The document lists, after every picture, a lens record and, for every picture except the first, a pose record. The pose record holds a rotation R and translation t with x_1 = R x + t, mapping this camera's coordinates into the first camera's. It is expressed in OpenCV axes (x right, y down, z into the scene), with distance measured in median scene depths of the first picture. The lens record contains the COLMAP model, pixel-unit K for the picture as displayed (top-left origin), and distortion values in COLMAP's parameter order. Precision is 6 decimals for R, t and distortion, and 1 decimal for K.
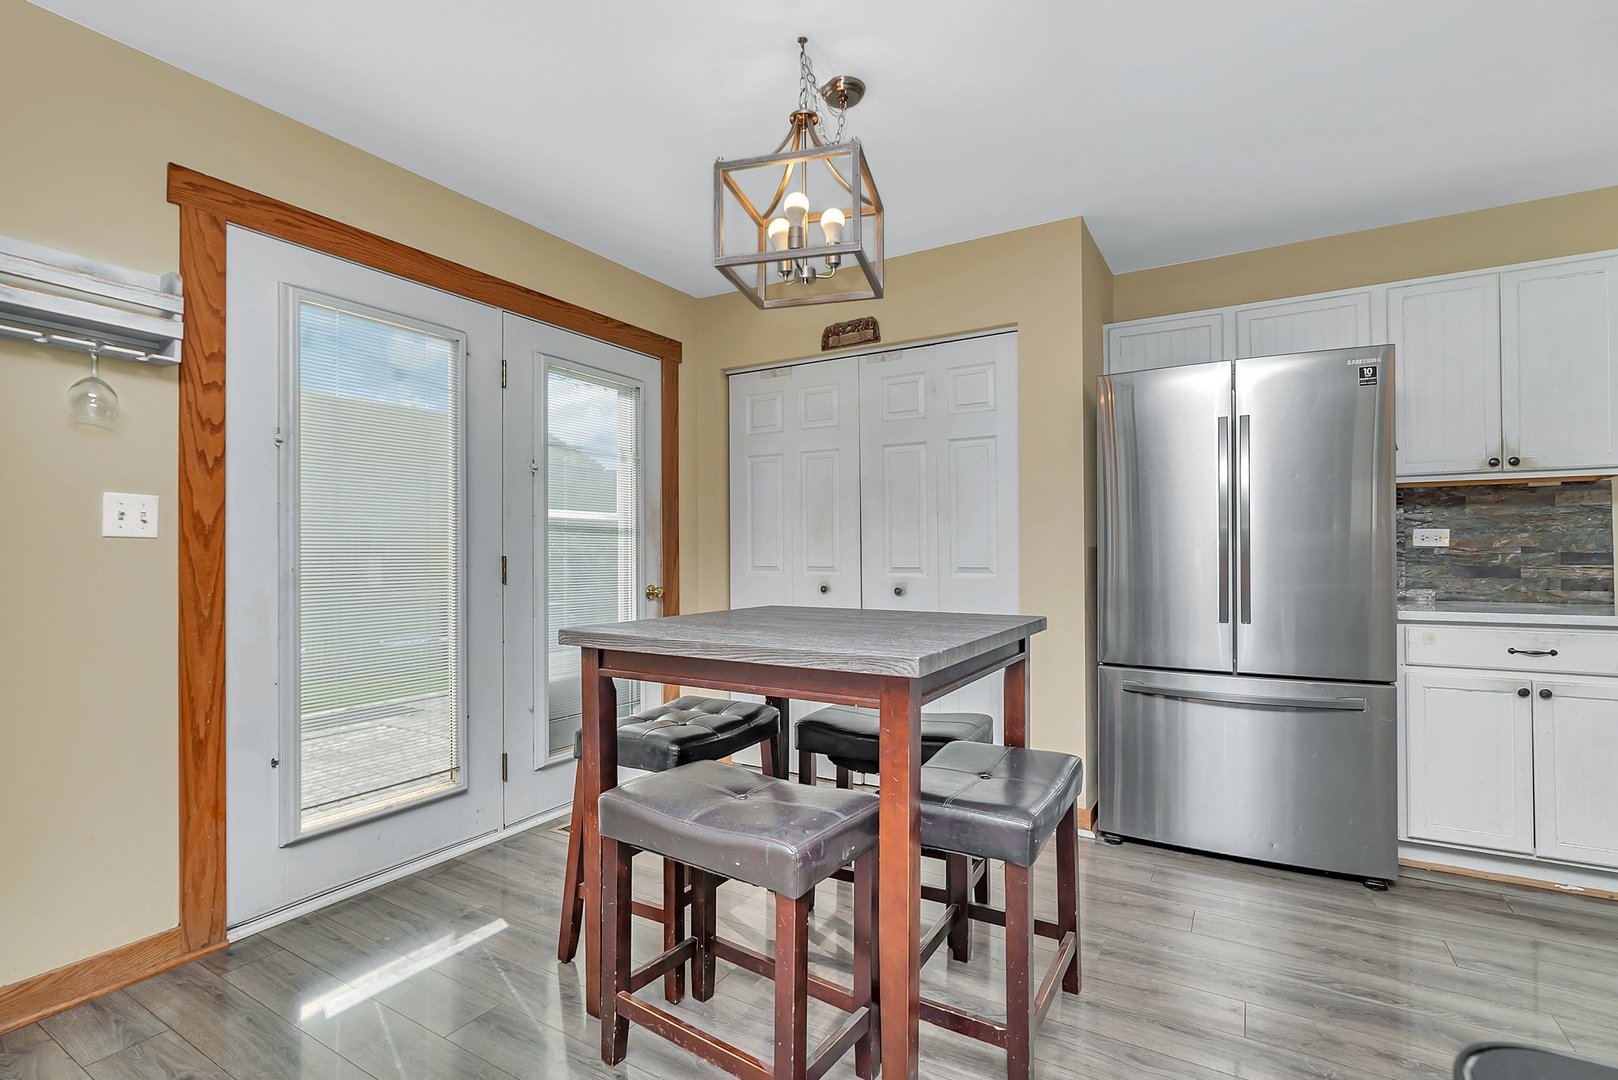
lens RADIAL K [[752.3, 0, 799.7], [0, 752.3, 540.8], [0, 0, 1]] dist [-0.018322, 0.002216]
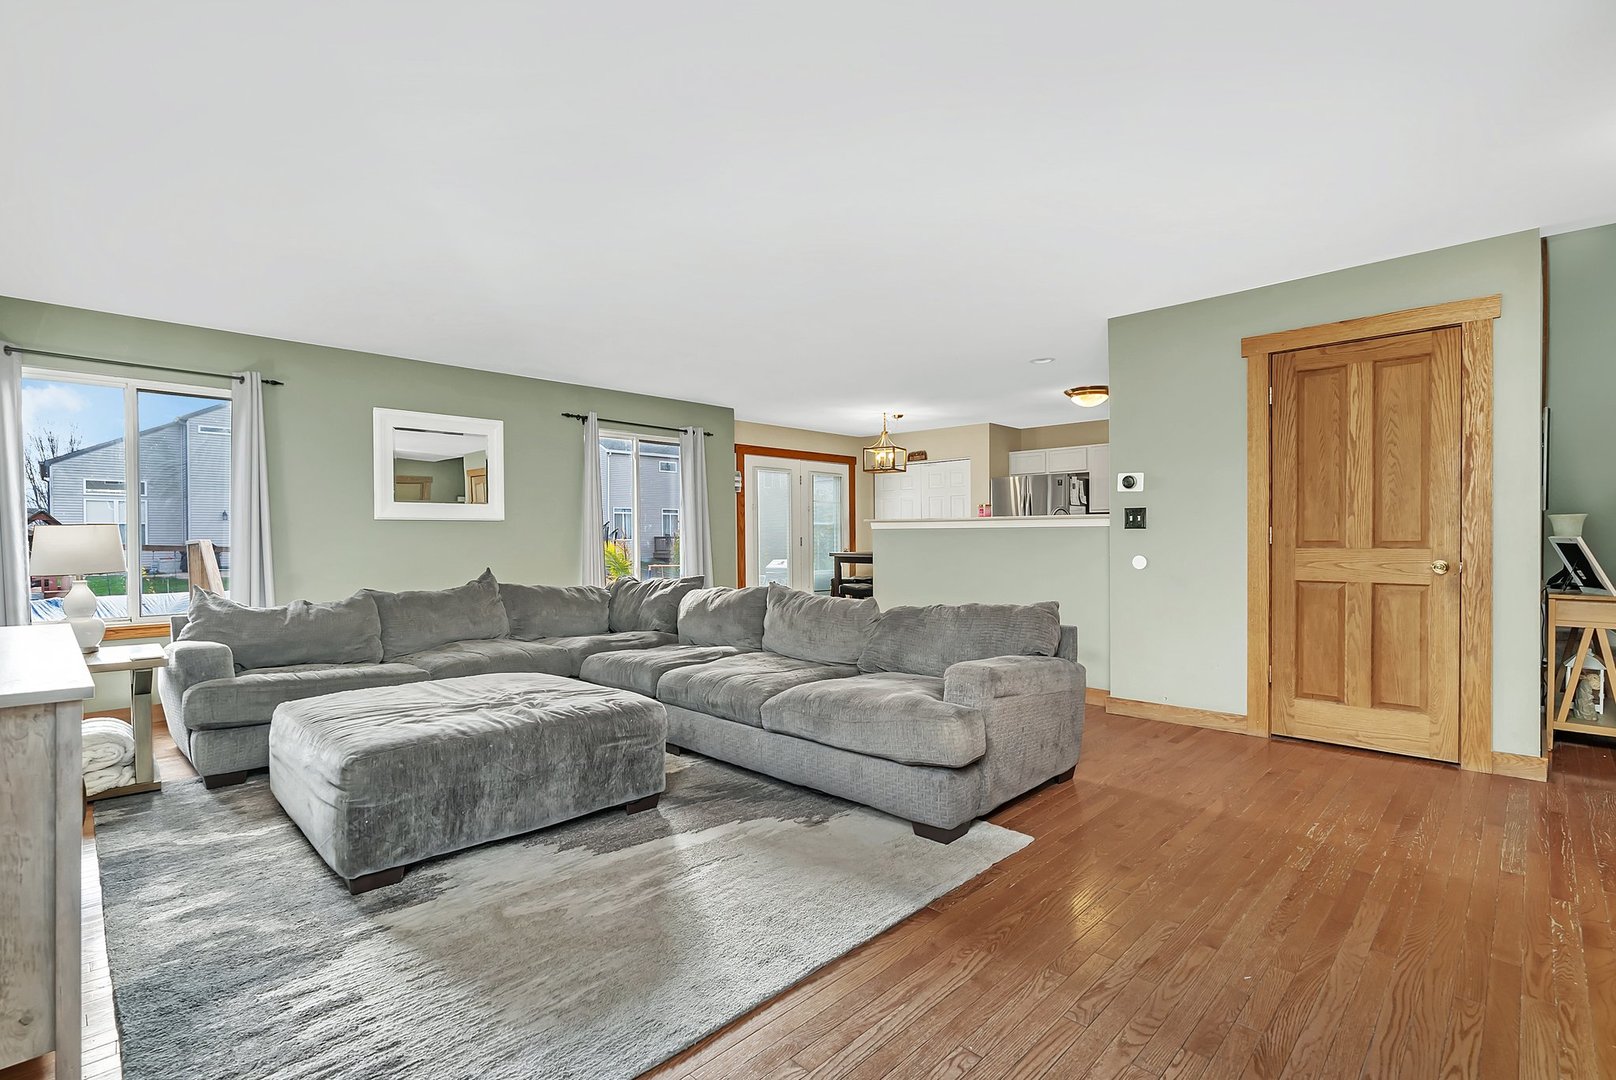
lens RADIAL K [[751.3, 0, 807.9], [0, 751.3, 543.5], [0, 0, 1]] dist [-0.018322, 0.002216]
pose [[0.977403, 0.002971, -0.211362, 0.328312], [0.002294, 0.999693, 0.024663, -0.031186], [0.211370, -0.024591, 0.977097, -2.257651]]
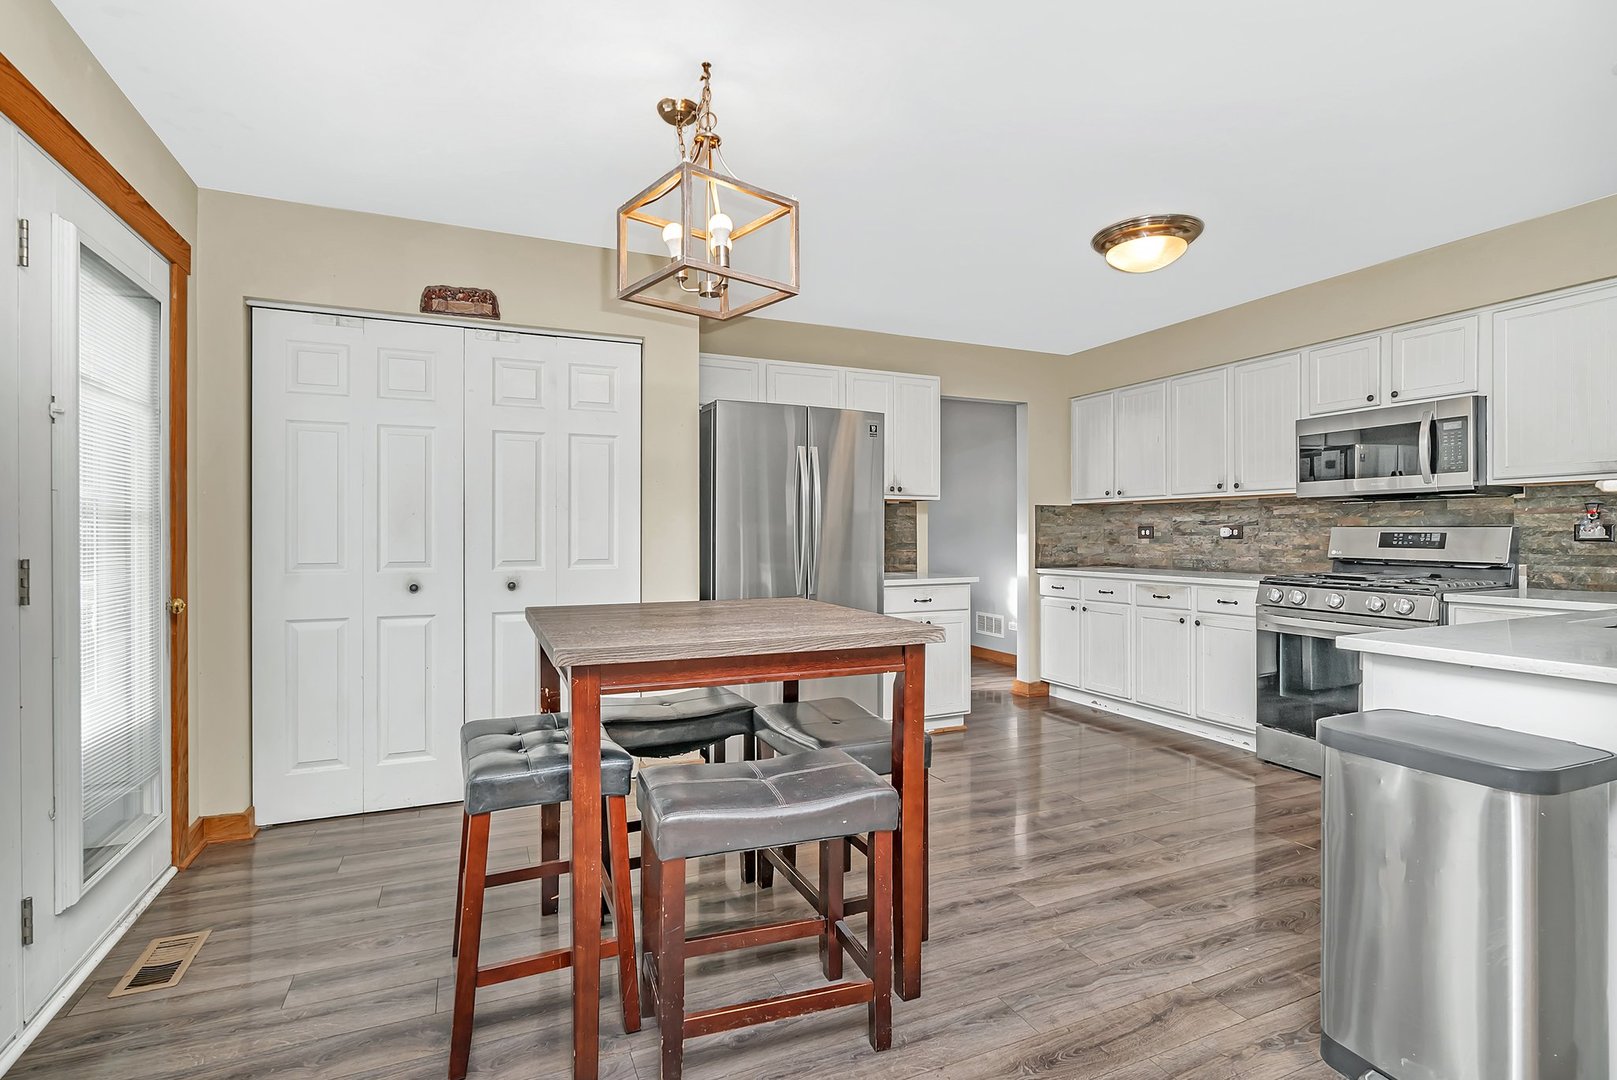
lens RADIAL K [[751.8, 0, 795.5], [0, 751.8, 537.4], [0, 0, 1]] dist [-0.018322, 0.002216]
pose [[0.575580, -0.000976, 0.817745, -0.547102], [-0.015218, 0.999813, 0.011905, -0.013513], [-0.817604, -0.019297, 0.575458, 0.193141]]
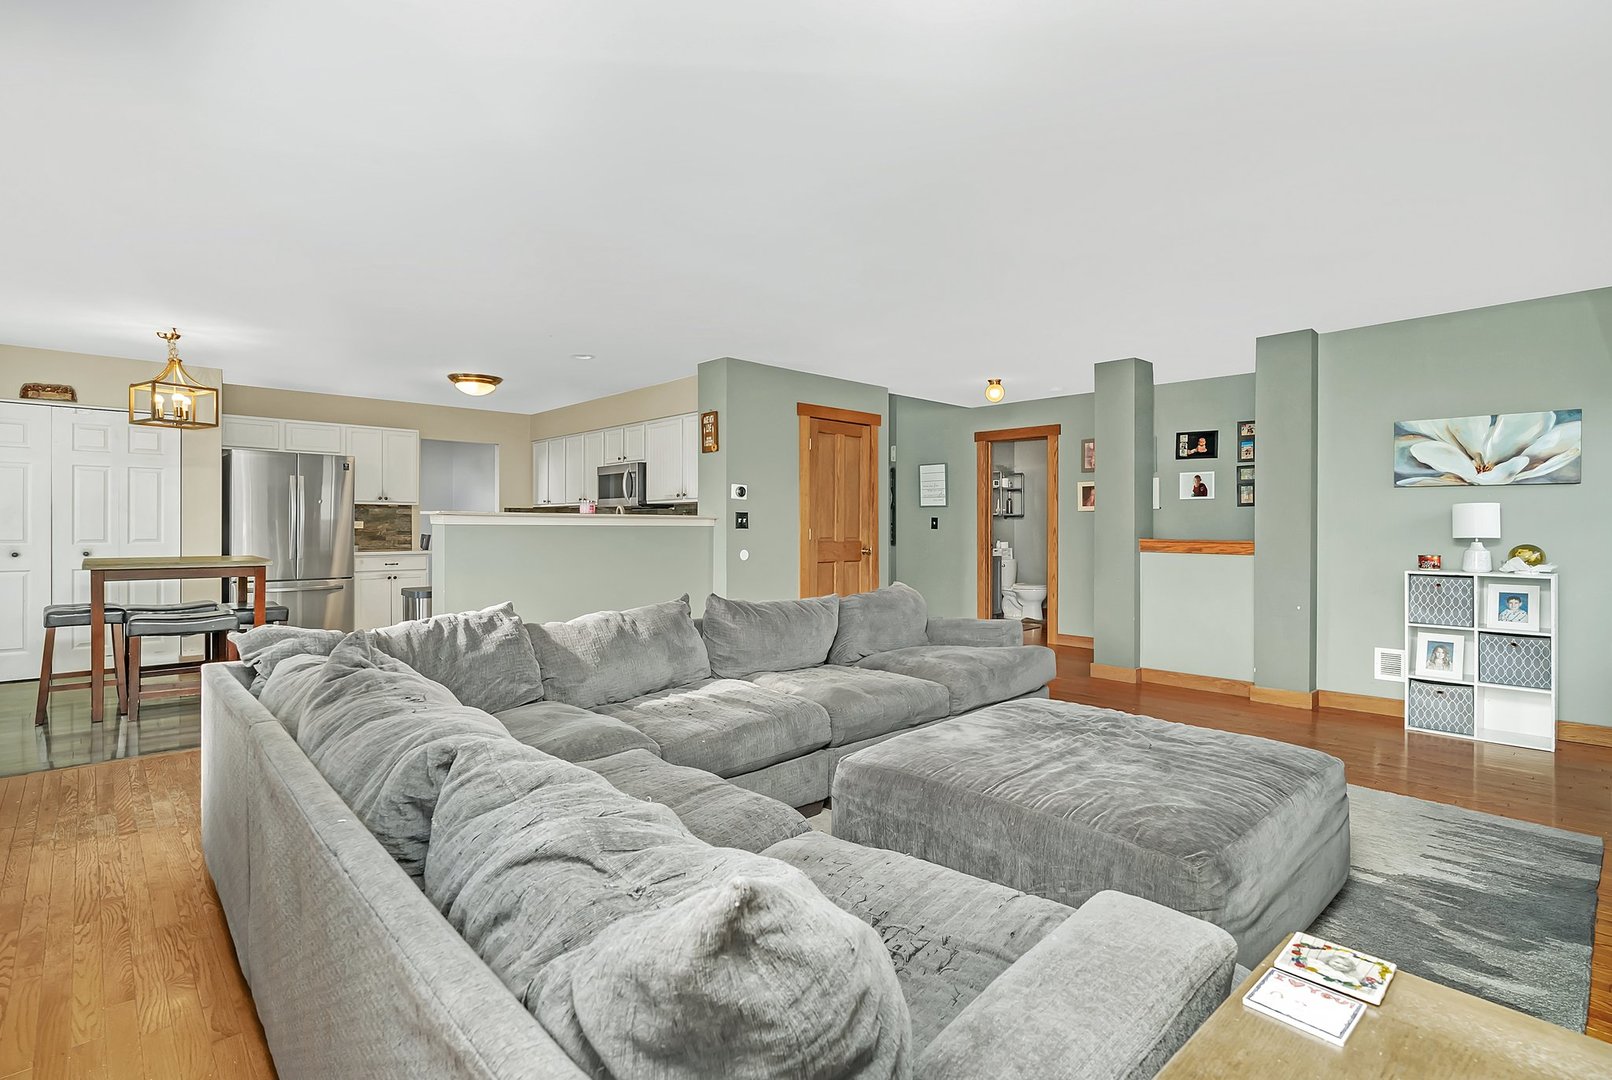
lens RADIAL K [[749.5, 0, 799.5], [0, 749.5, 533.3], [0, 0, 1]] dist [-0.018322, 0.002216]
pose [[0.241502, -0.005077, 0.970387, -1.331998], [-0.019792, 0.999753, 0.010156, -0.033061], [-0.970199, -0.021658, 0.241342, -1.149620]]
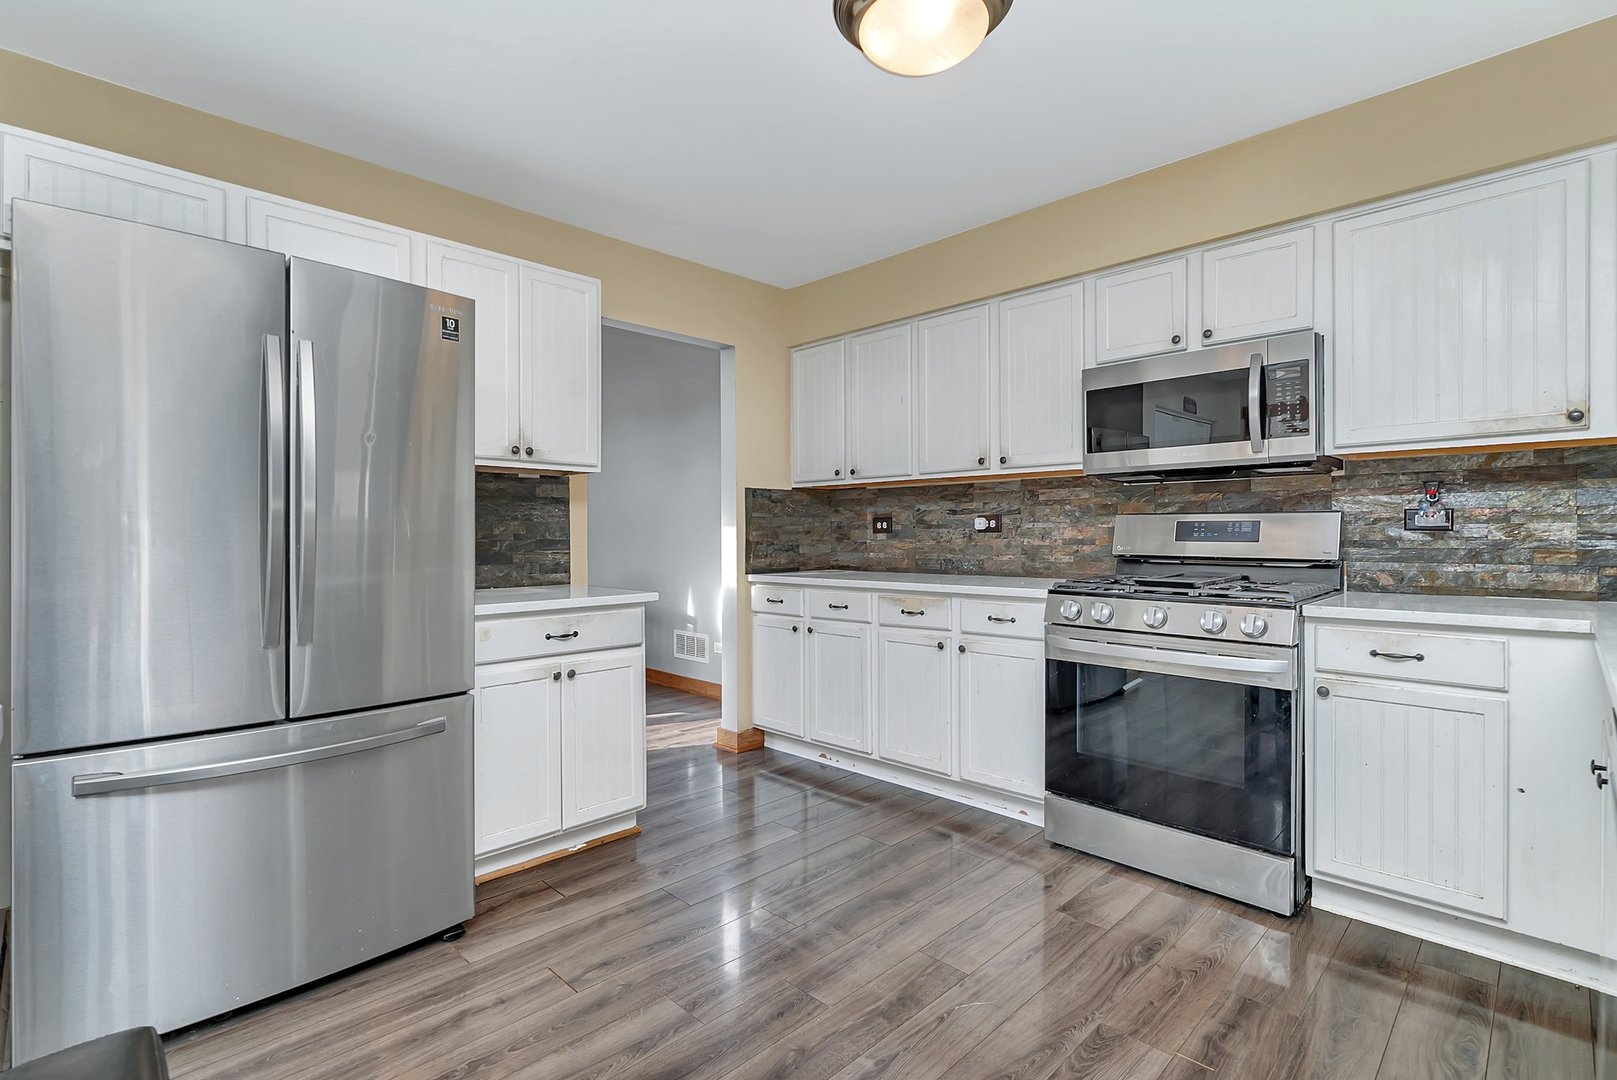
lens RADIAL K [[751.8, 0, 801.8], [0, 751.8, 532.0], [0, 0, 1]] dist [-0.018322, 0.002216]
pose [[0.233713, 0.006223, 0.972286, 0.036295], [-0.014106, 0.999896, -0.003009, 0.002562], [-0.972203, -0.013012, 0.233776, 0.365470]]
